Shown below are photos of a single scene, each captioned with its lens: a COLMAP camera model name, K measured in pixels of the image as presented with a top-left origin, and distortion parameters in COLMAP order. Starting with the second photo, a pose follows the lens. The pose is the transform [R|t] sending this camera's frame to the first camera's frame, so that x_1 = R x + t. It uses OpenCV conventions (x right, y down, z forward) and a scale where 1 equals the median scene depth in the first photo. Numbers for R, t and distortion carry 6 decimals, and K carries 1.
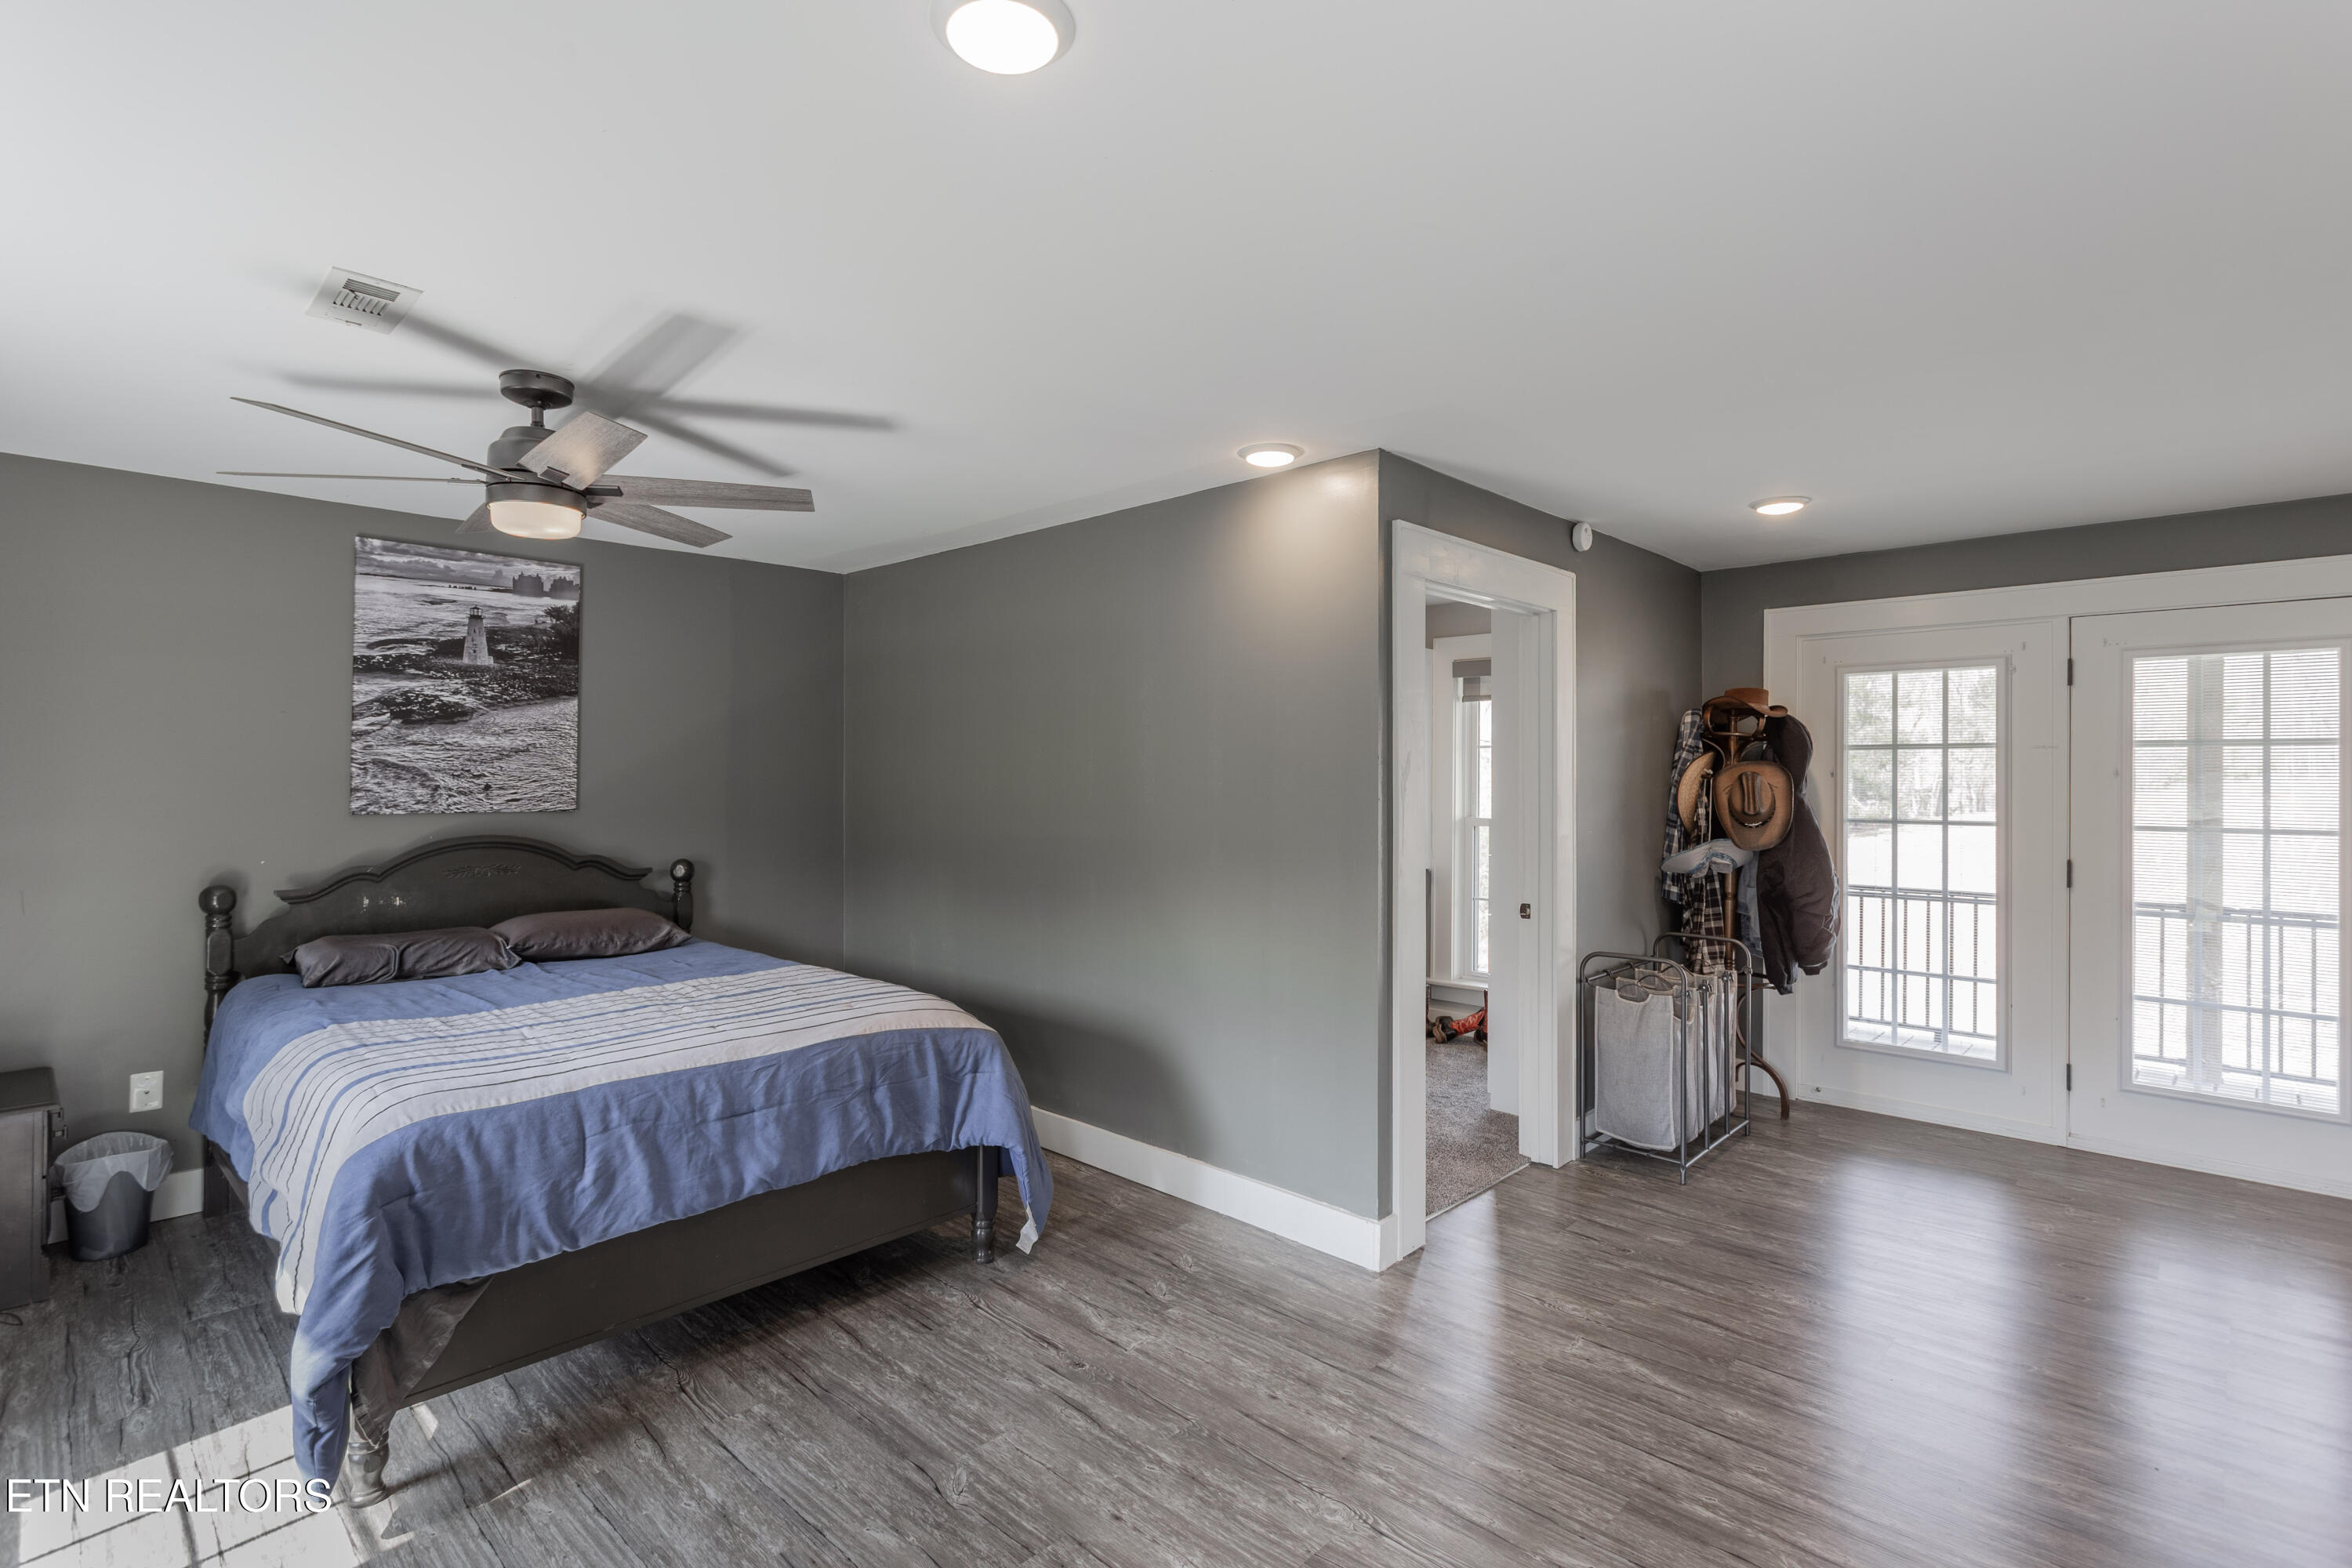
lens RADIAL K [[1119.8, 0, 1165.8], [0, 1119.8, 775.2], [0, 0, 1]] dist [0.002096, 0.000383]
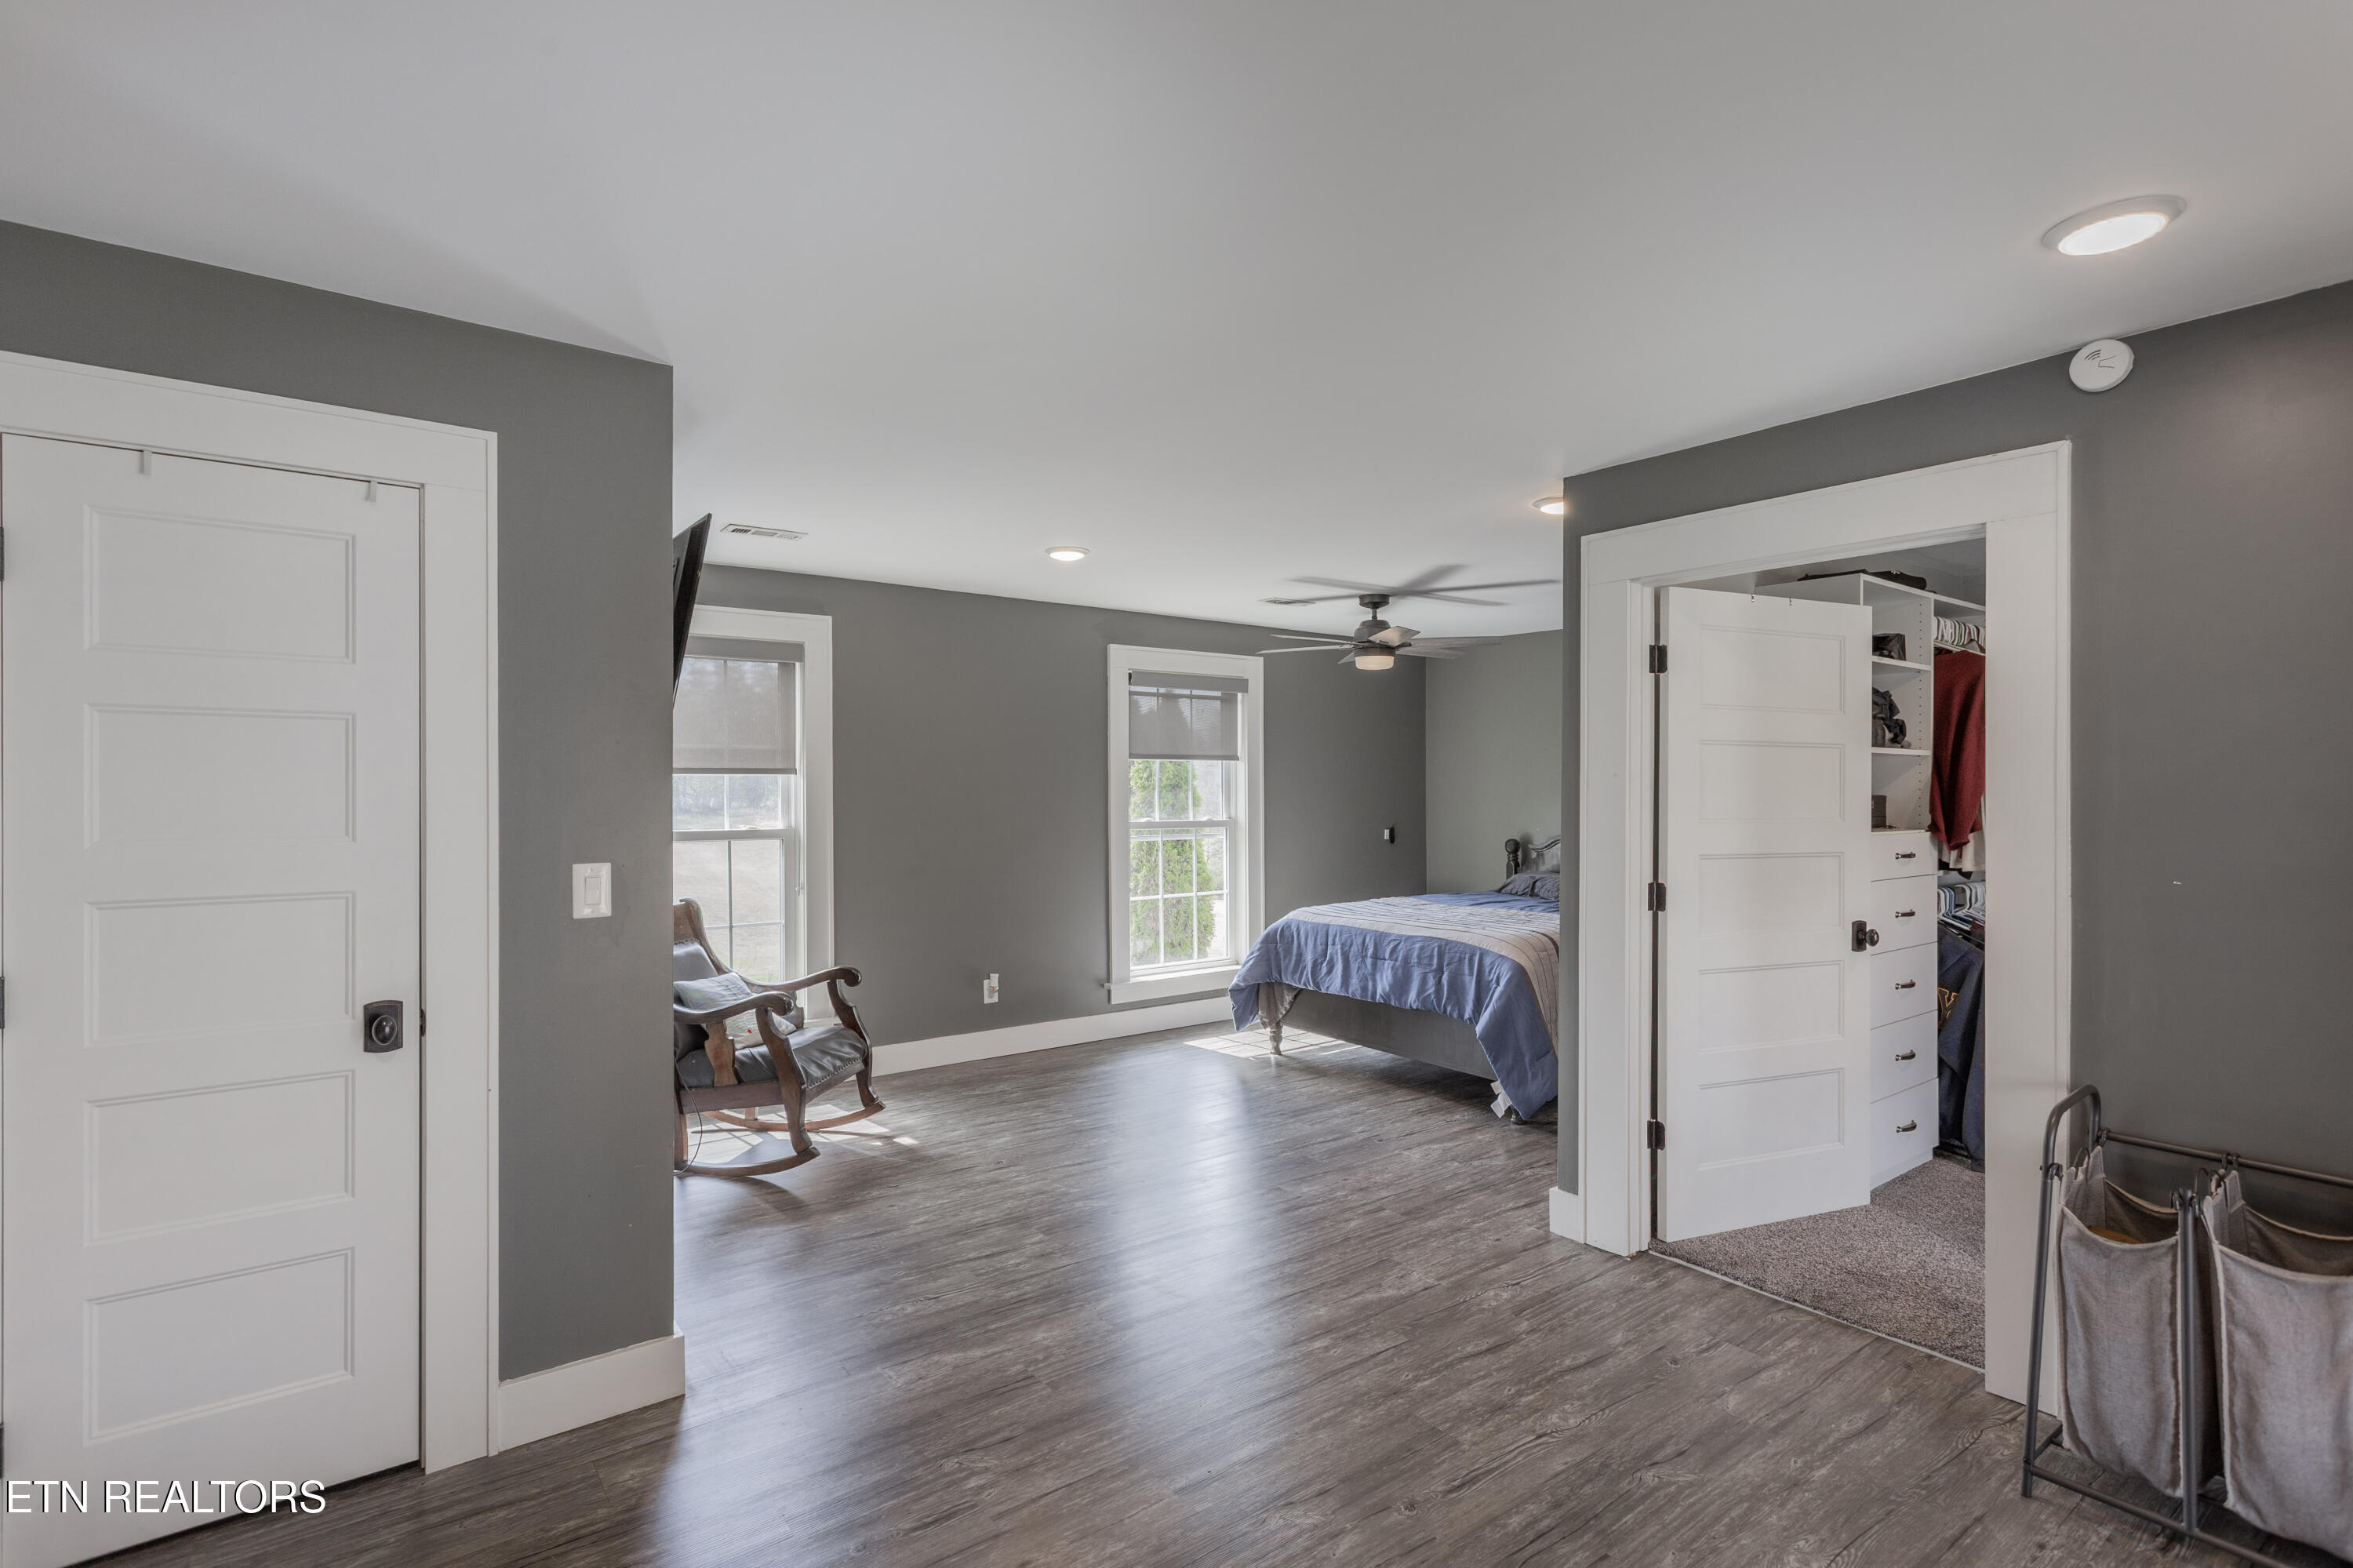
lens RADIAL K [[1125.6, 0, 1143.6], [0, 1125.6, 791.1], [0, 0, 1]] dist [0.002105, 0.000906]
pose [[-0.186760, 0.005144, -0.982392, 1.341227], [0.002244, 0.999986, 0.004809, 0.003162], [0.982403, -0.001306, -0.186769, 0.806709]]
